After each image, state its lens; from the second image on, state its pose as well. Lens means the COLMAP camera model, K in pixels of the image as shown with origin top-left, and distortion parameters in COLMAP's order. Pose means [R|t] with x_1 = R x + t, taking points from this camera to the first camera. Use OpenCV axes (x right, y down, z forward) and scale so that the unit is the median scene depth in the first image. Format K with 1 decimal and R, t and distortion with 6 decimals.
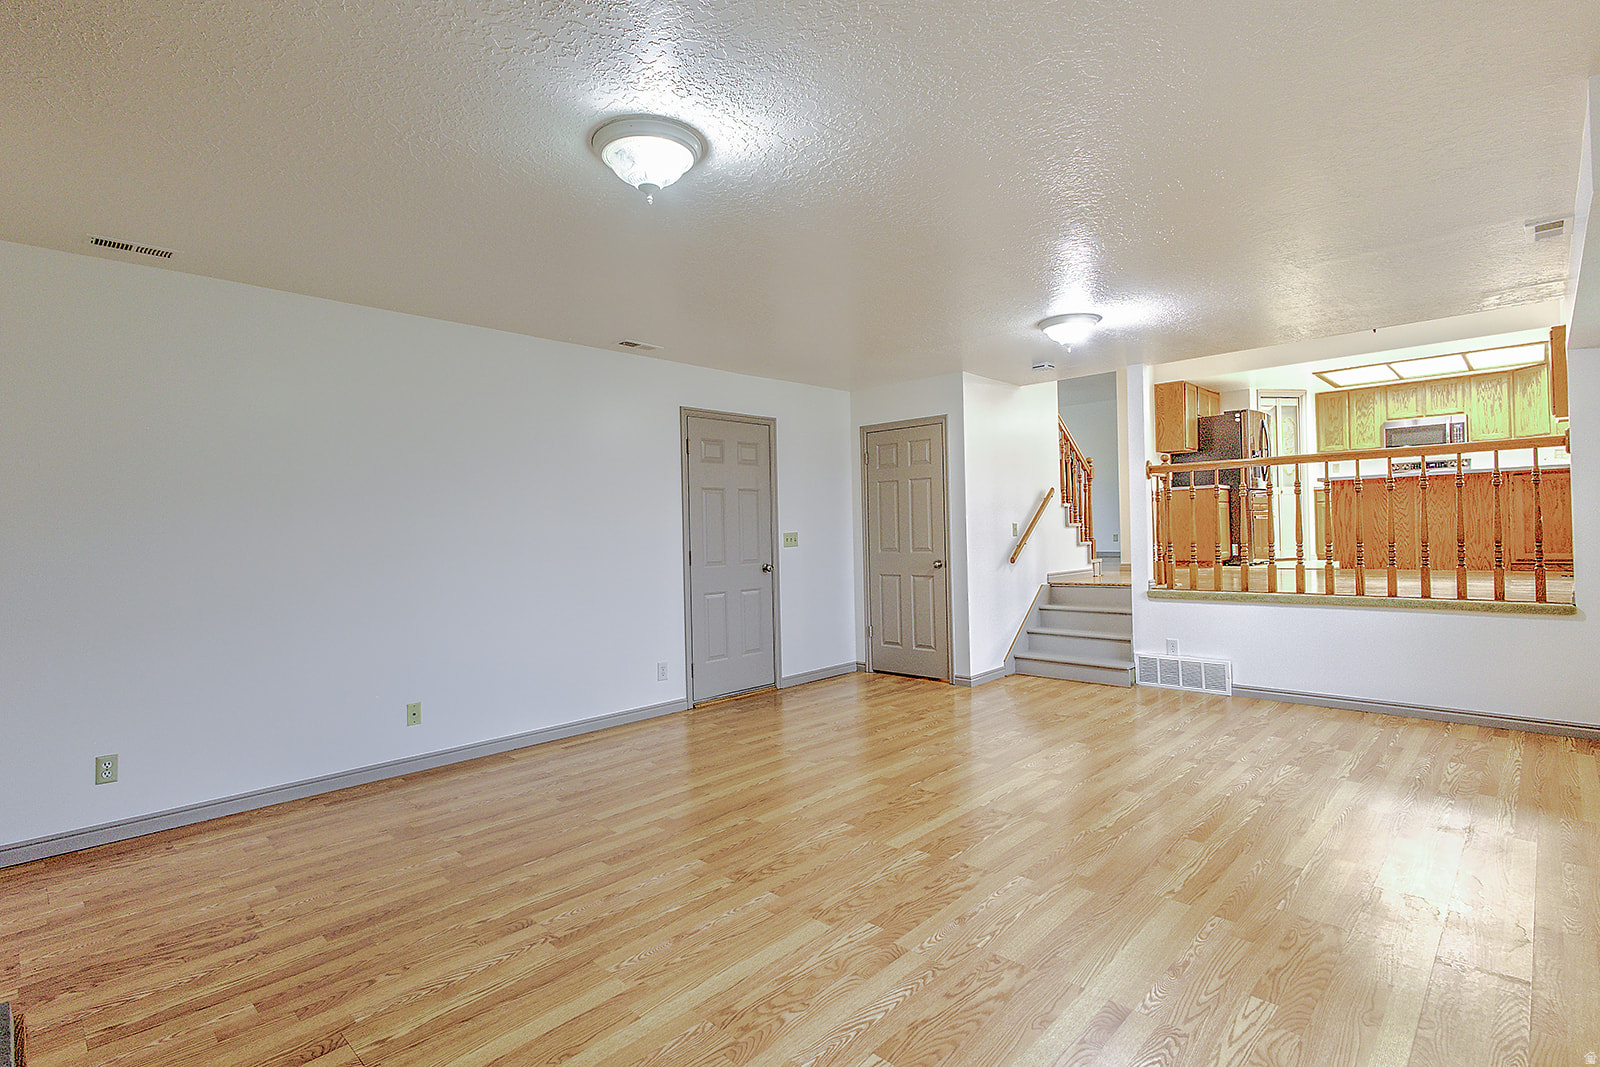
lens RADIAL K [[774.1, 0, 791.0], [0, 774.1, 533.6], [0, 0, 1]] dist [0.004876, 0.000519]
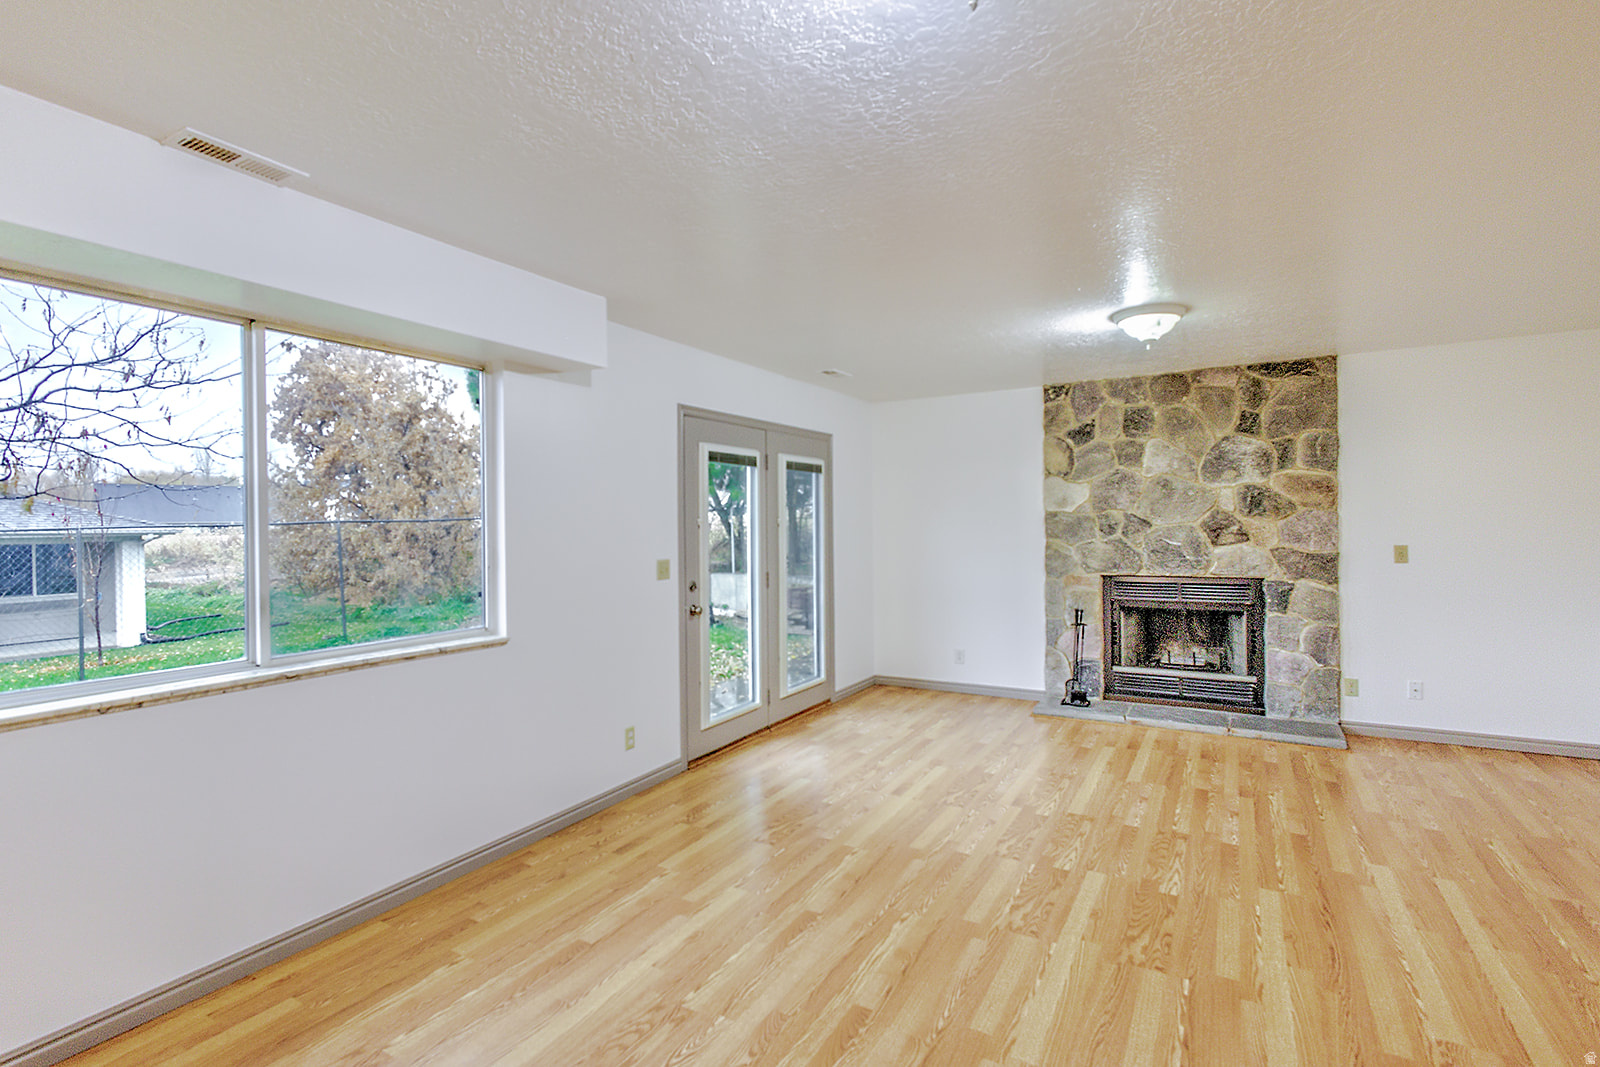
lens RADIAL K [[754.2, 0, 795.2], [0, 754.2, 527.3], [0, 0, 1]] dist [0.002309, 0.000333]
pose [[-0.969720, 0.038800, -0.241119, 0.688276], [0.037114, 0.999245, 0.011531, -0.074240], [0.241384, 0.002233, -0.970427, 1.740758]]
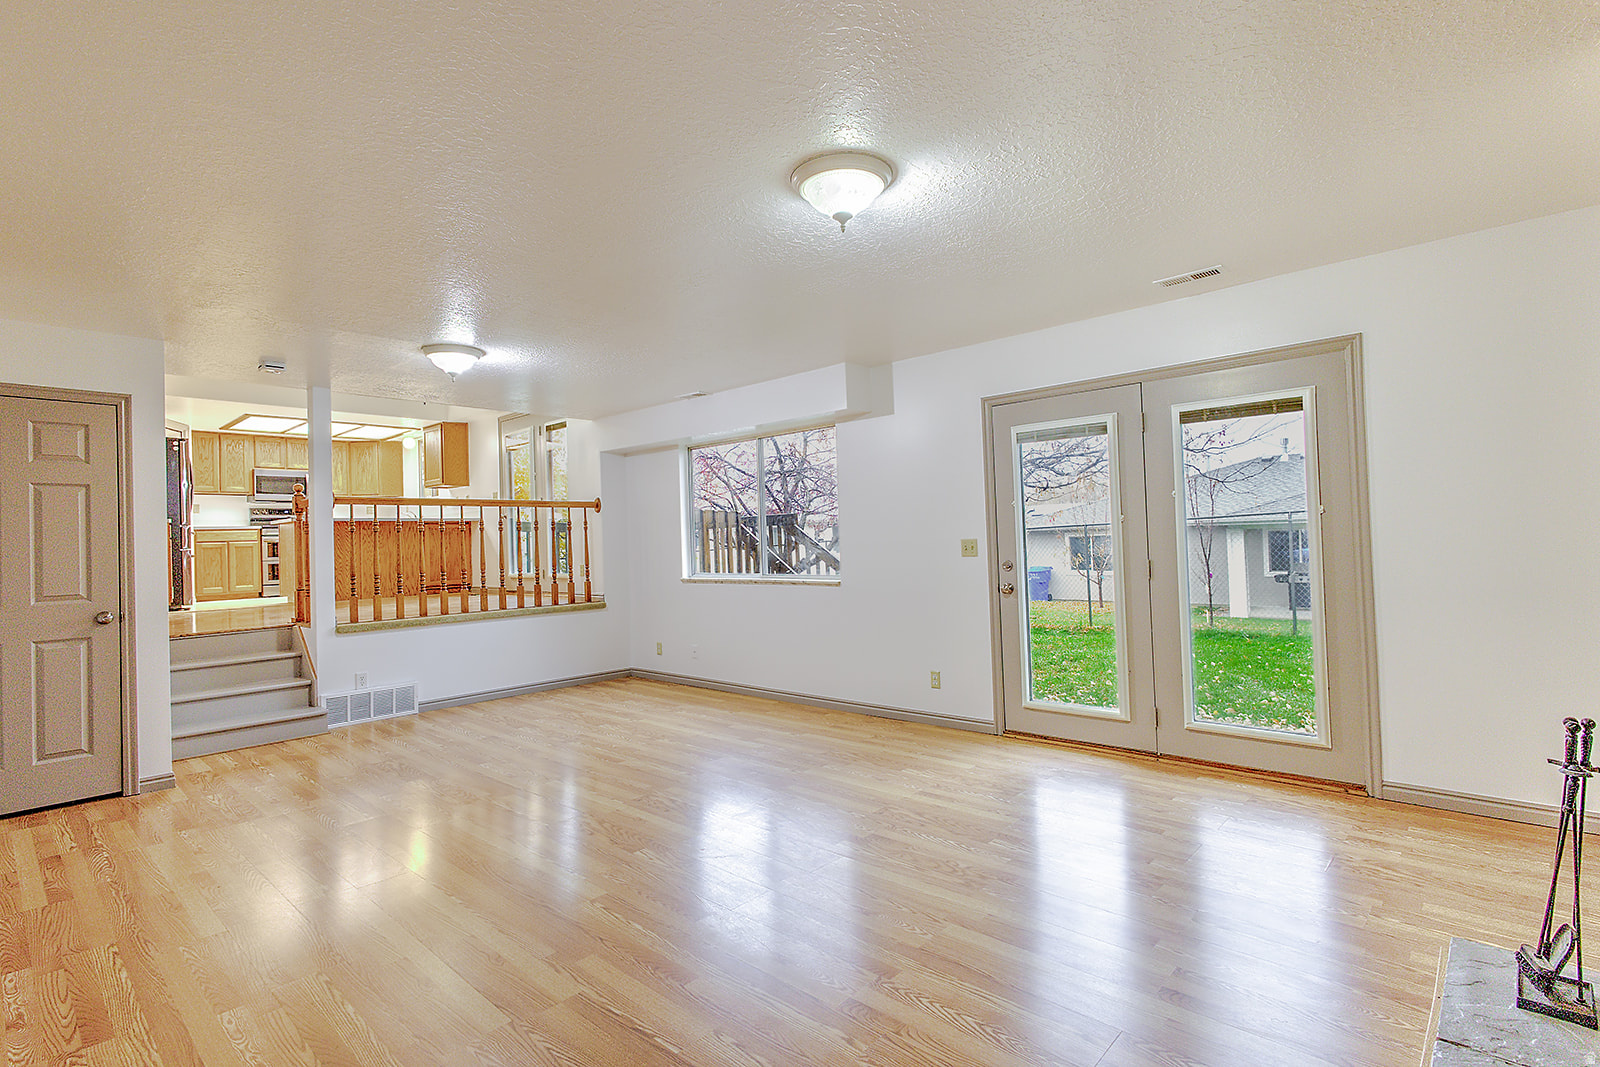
lens RADIAL K [[774.1, 0, 791.0], [0, 774.1, 533.6], [0, 0, 1]] dist [0.004876, 0.000519]
pose [[-0.023469, 0.035573, 0.999091, -0.912941], [0.031904, 0.998884, -0.034817, 0.018052], [-0.999215, 0.031058, -0.024578, 0.820099]]
